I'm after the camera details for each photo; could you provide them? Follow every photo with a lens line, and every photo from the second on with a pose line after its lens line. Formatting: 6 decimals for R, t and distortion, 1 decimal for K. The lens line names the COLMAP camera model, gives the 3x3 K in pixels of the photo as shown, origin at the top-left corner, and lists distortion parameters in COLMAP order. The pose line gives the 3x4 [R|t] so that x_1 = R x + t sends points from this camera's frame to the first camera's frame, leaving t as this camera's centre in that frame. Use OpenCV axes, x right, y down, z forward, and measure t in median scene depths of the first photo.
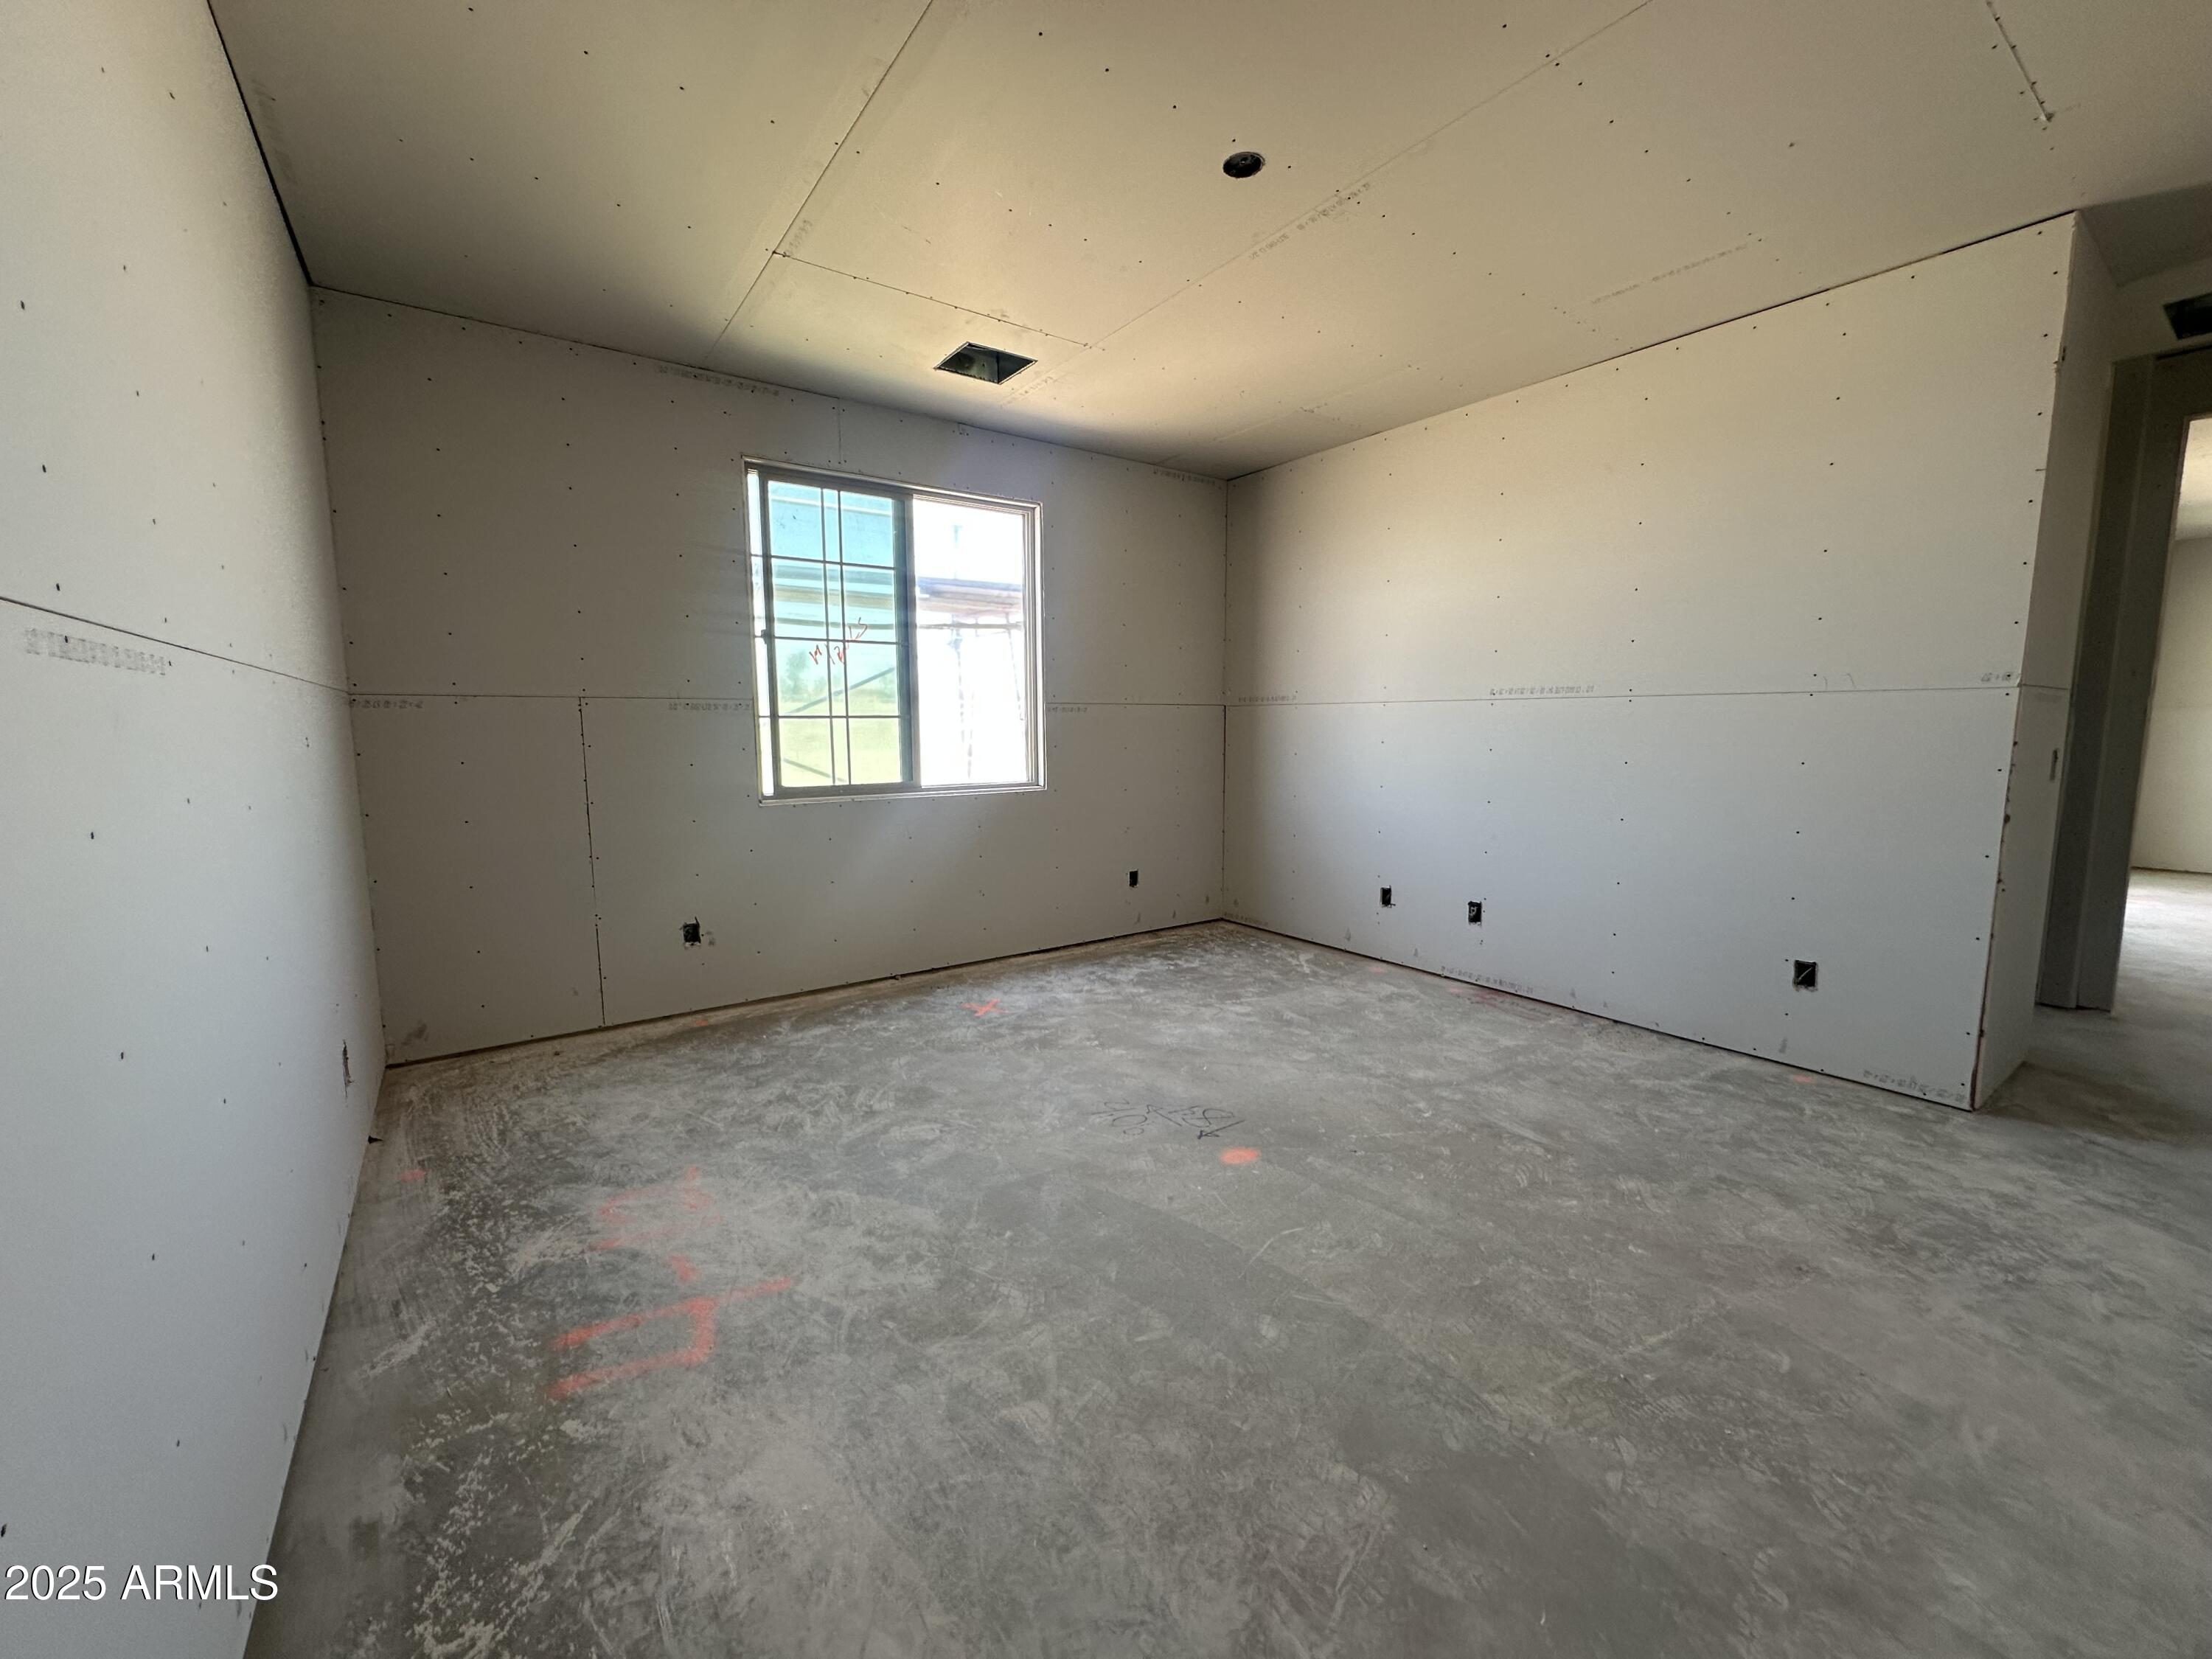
lens RADIAL K [[883.3, 0, 1106.0], [0, 883.3, 829.5], [0, 0, 1]] dist [-0.004545, 0.001616]
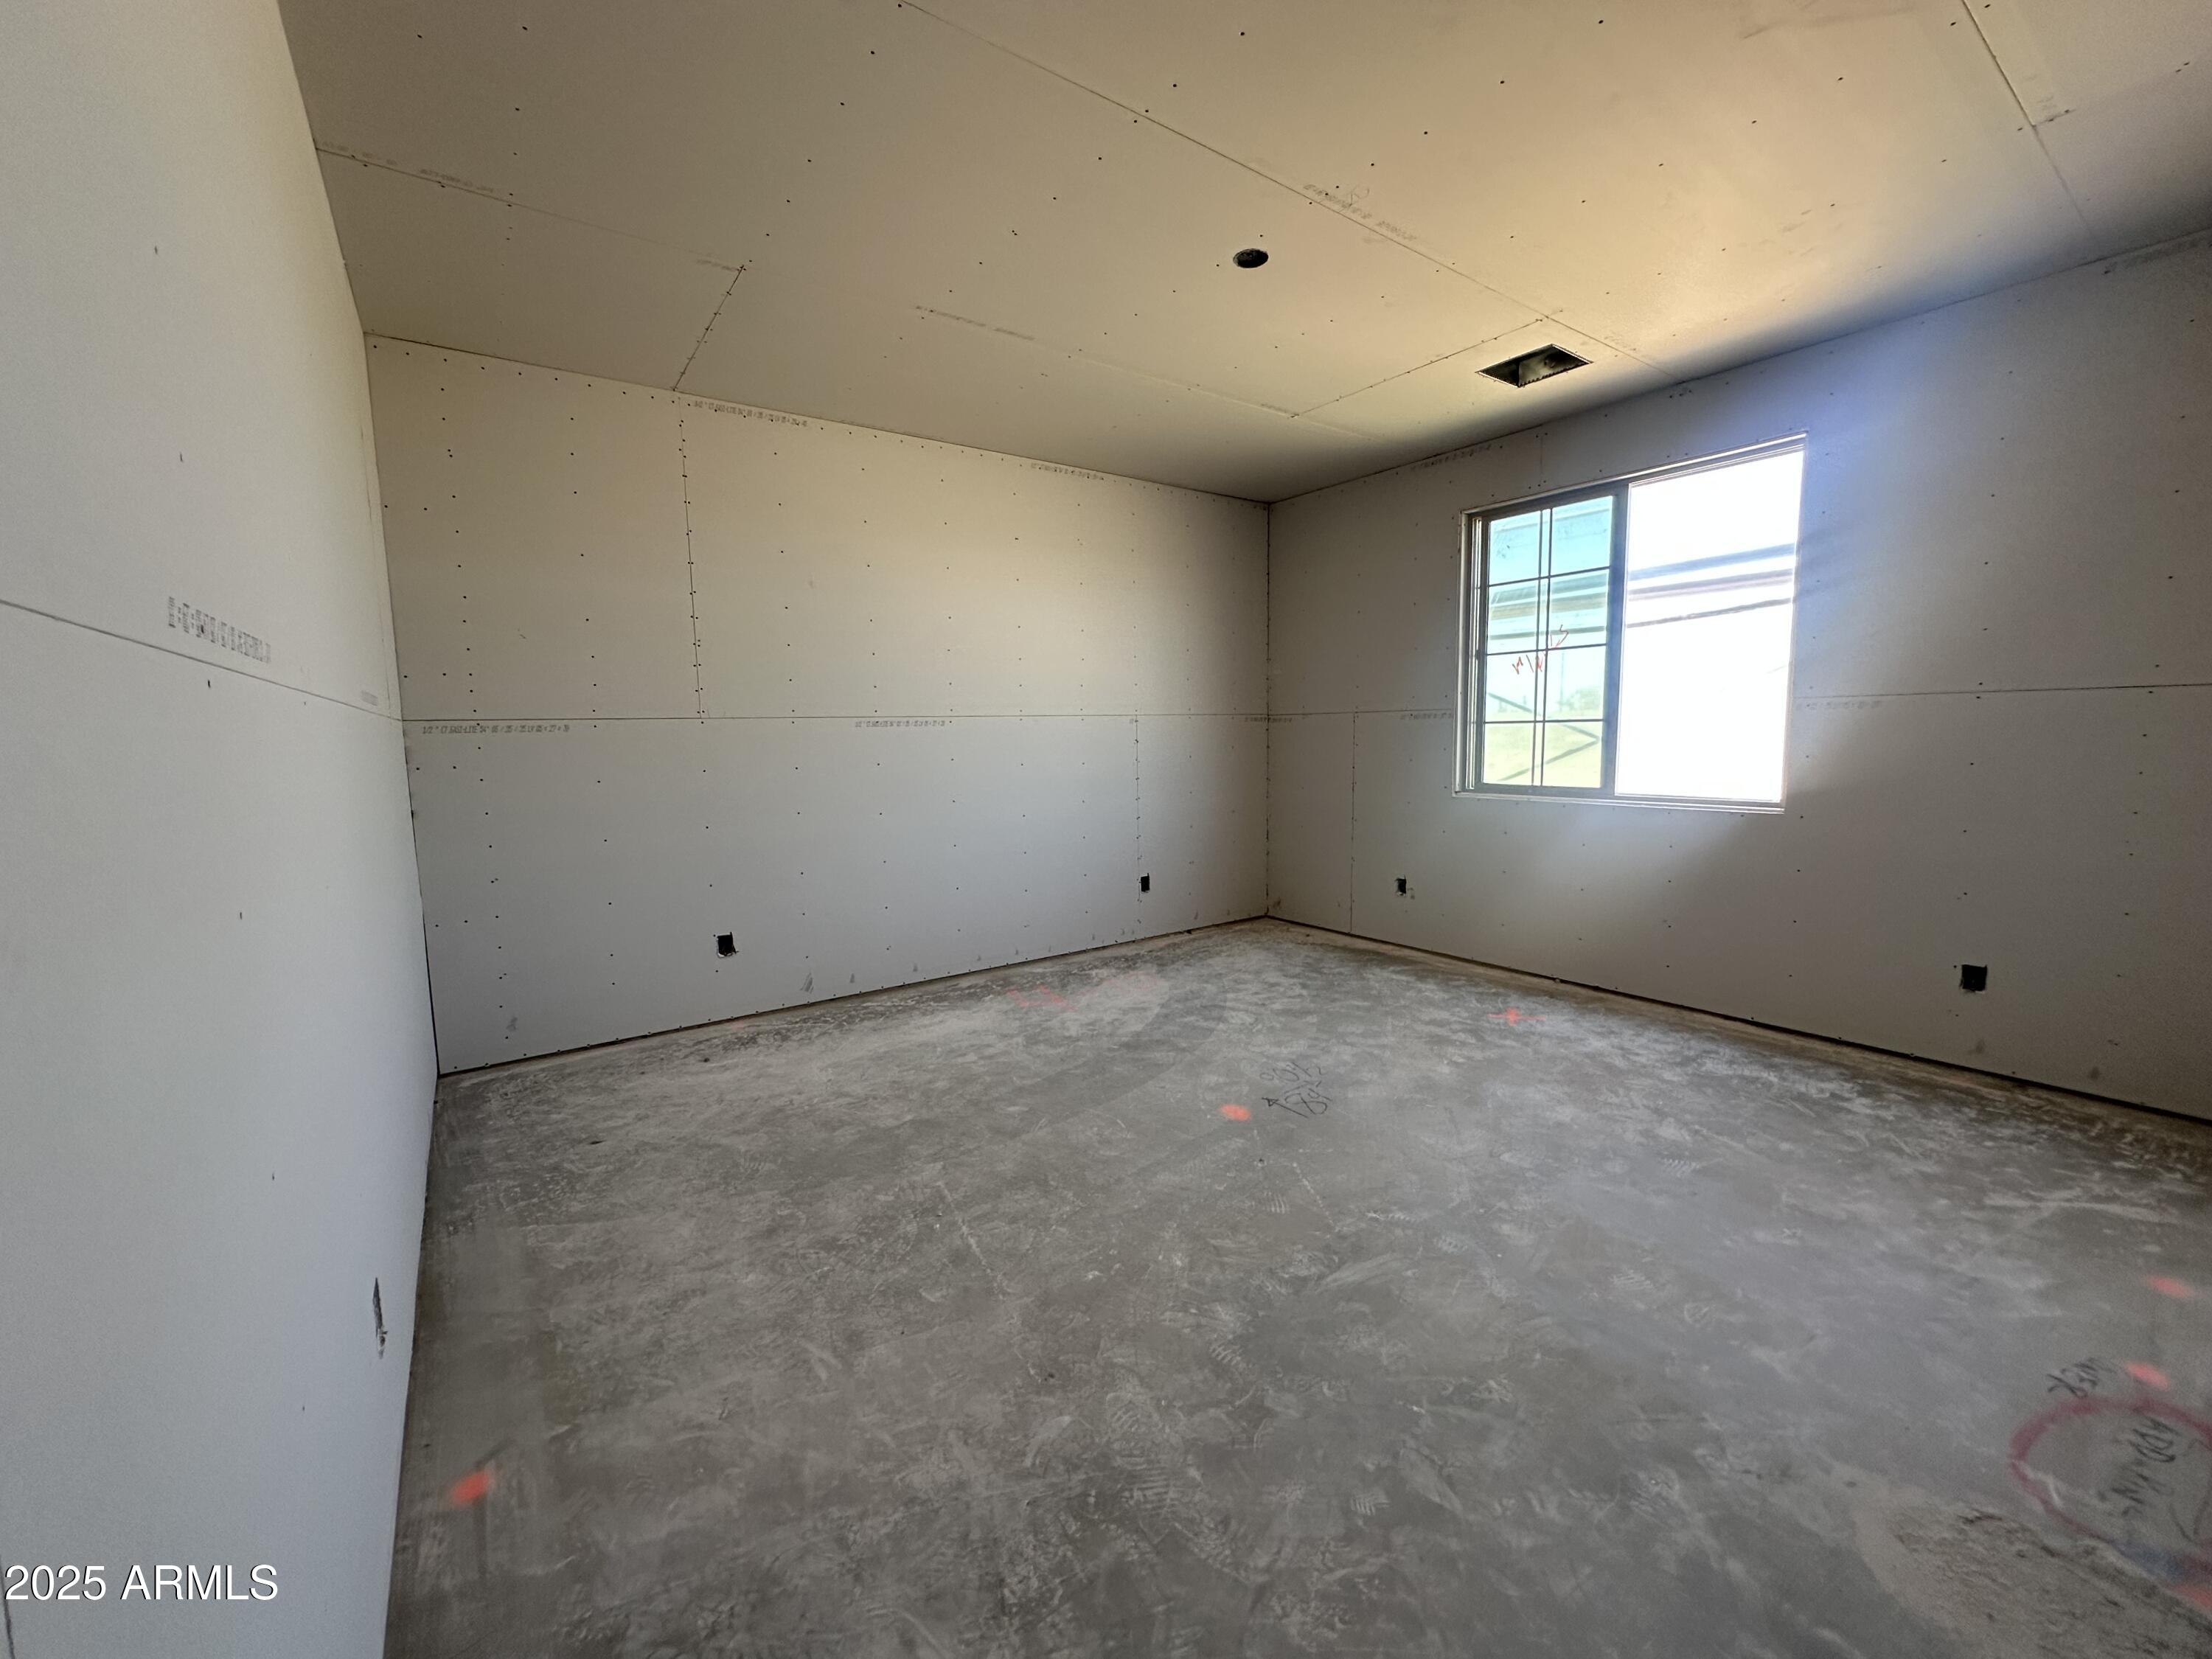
lens RADIAL K [[883.3, 0, 1106.0], [0, 883.3, 829.5], [0, 0, 1]] dist [-0.004545, 0.001616]
pose [[0.001208, 0.115247, -0.993336, 0.984311], [-0.101939, 0.988176, 0.114524, -0.086199], [0.994790, 0.101121, 0.012942, 0.611632]]
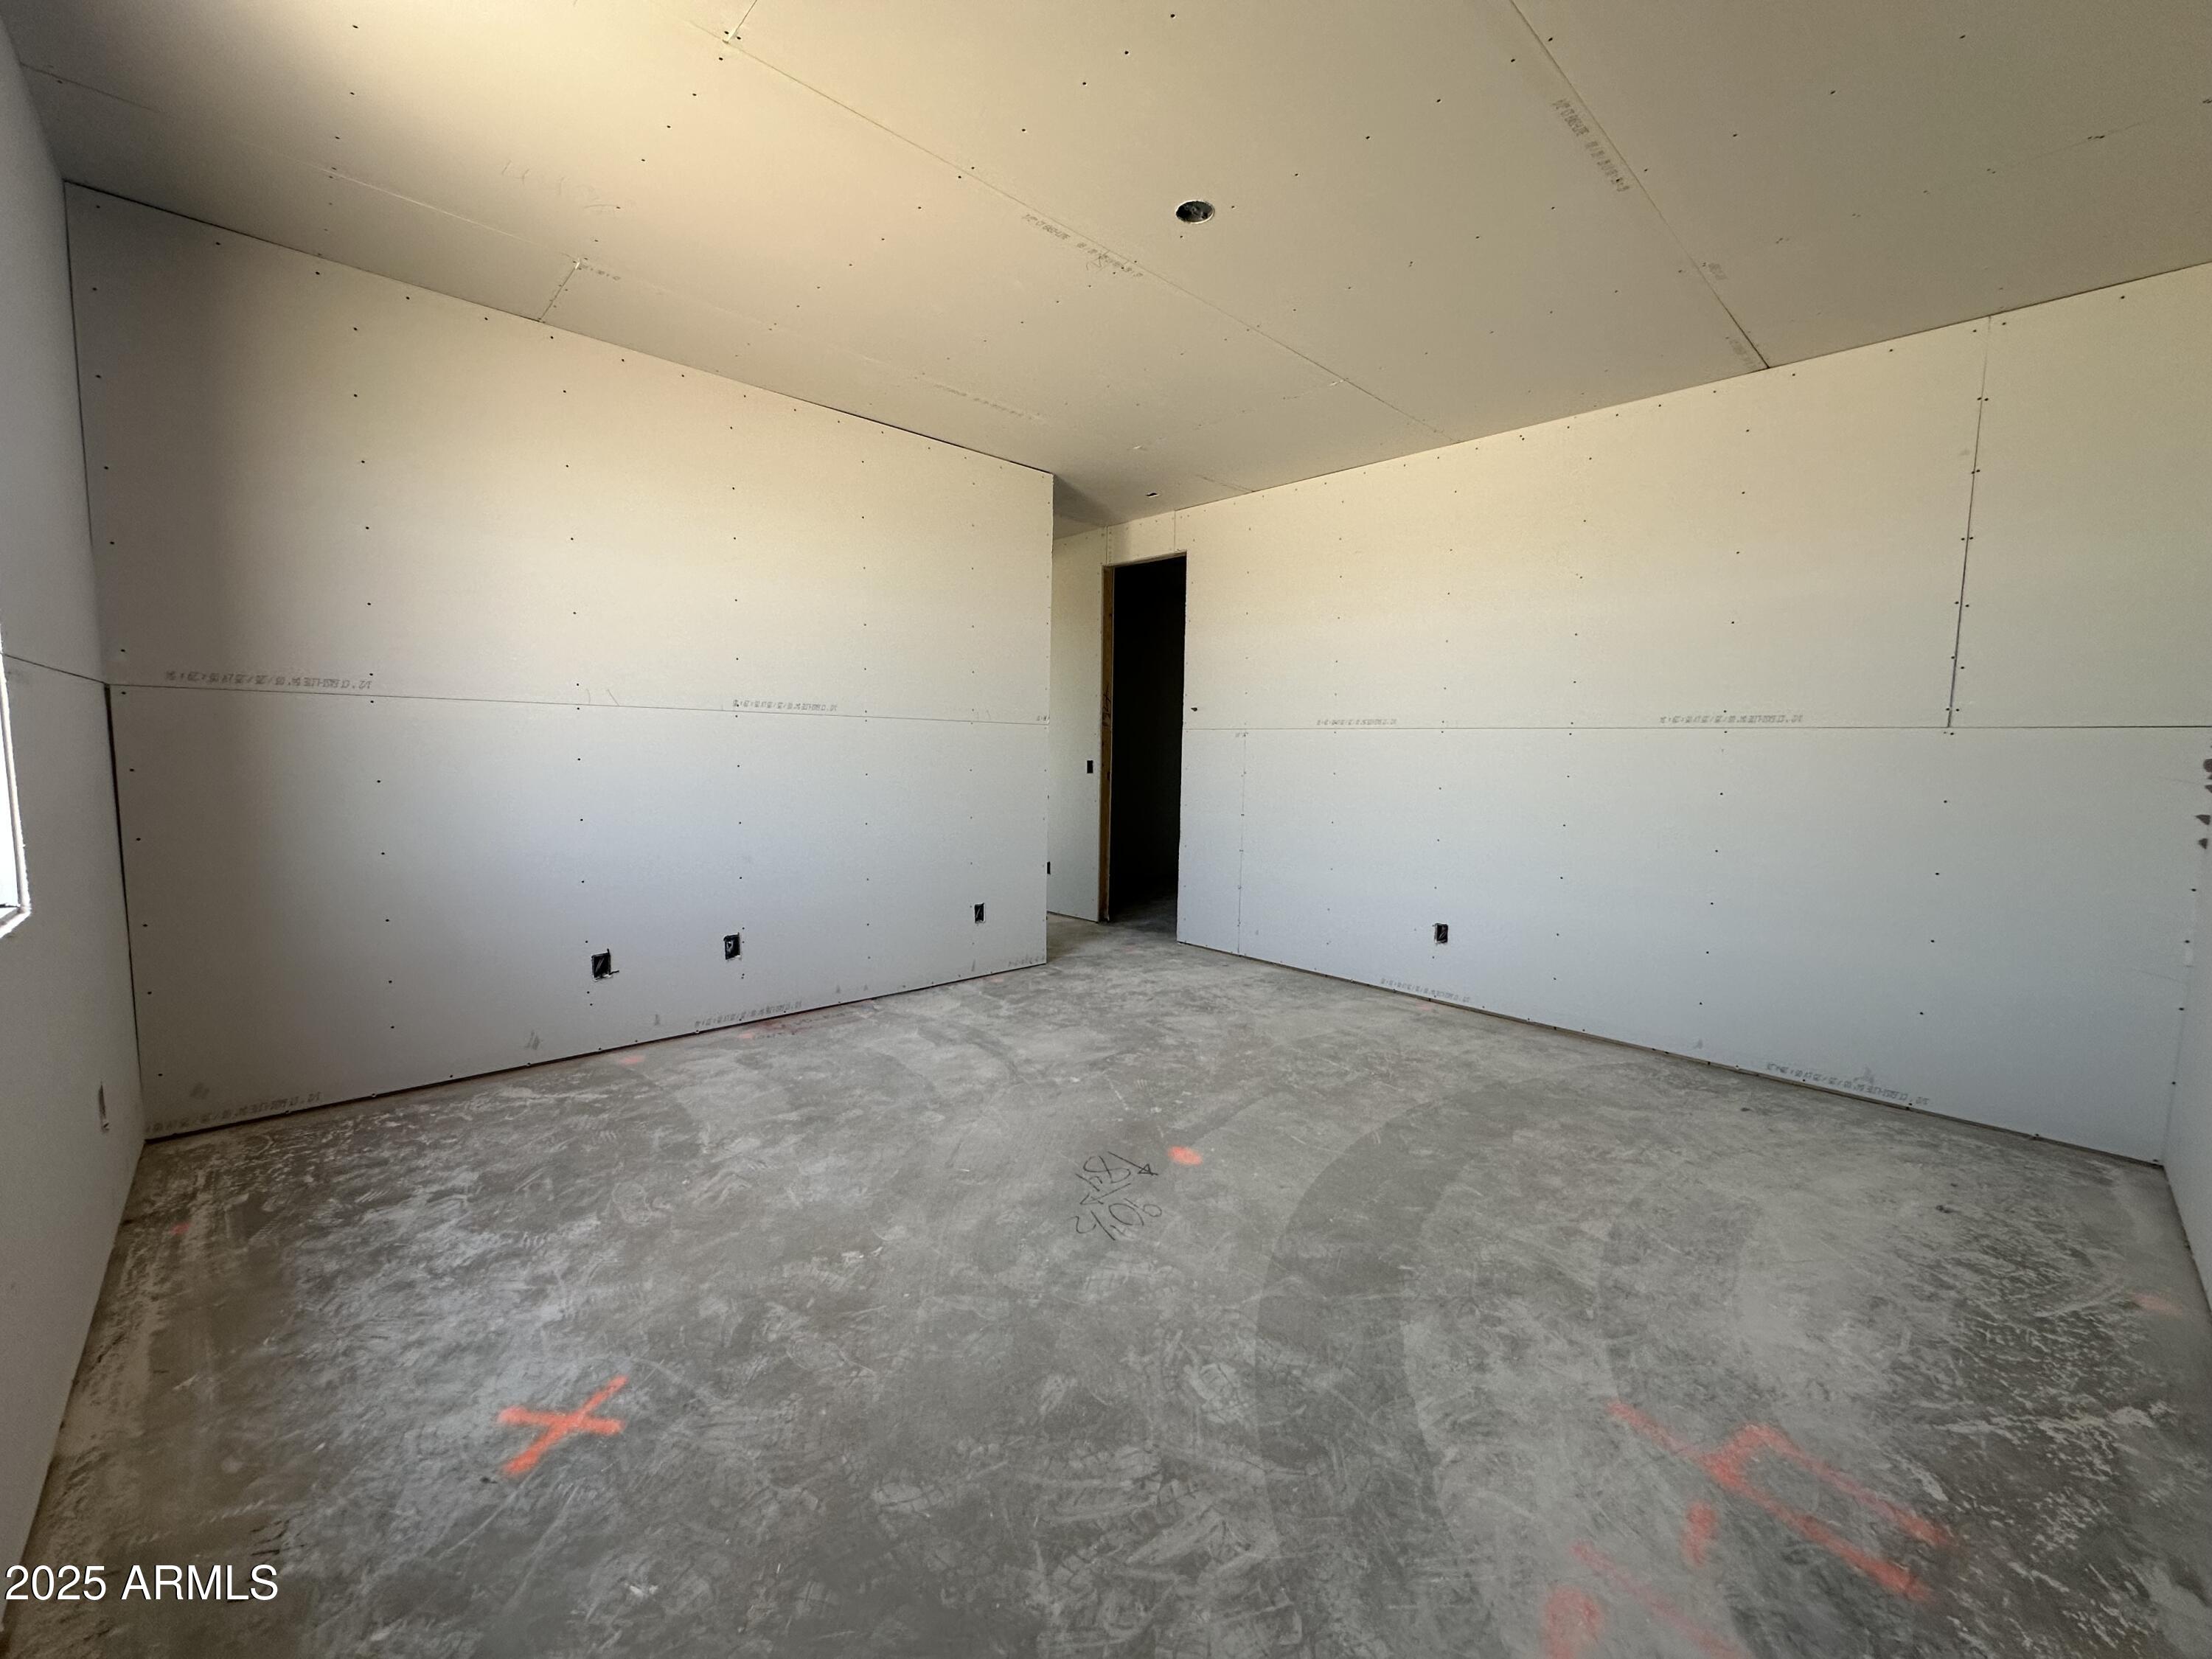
lens RADIAL K [[883.3, 0, 1106.0], [0, 883.3, 829.5], [0, 0, 1]] dist [-0.004545, 0.001616]
pose [[-0.136908, -0.092124, 0.986291, -0.654499], [0.098542, 0.989461, 0.106099, -0.105158], [-0.985670, 0.111717, -0.126387, 0.927757]]
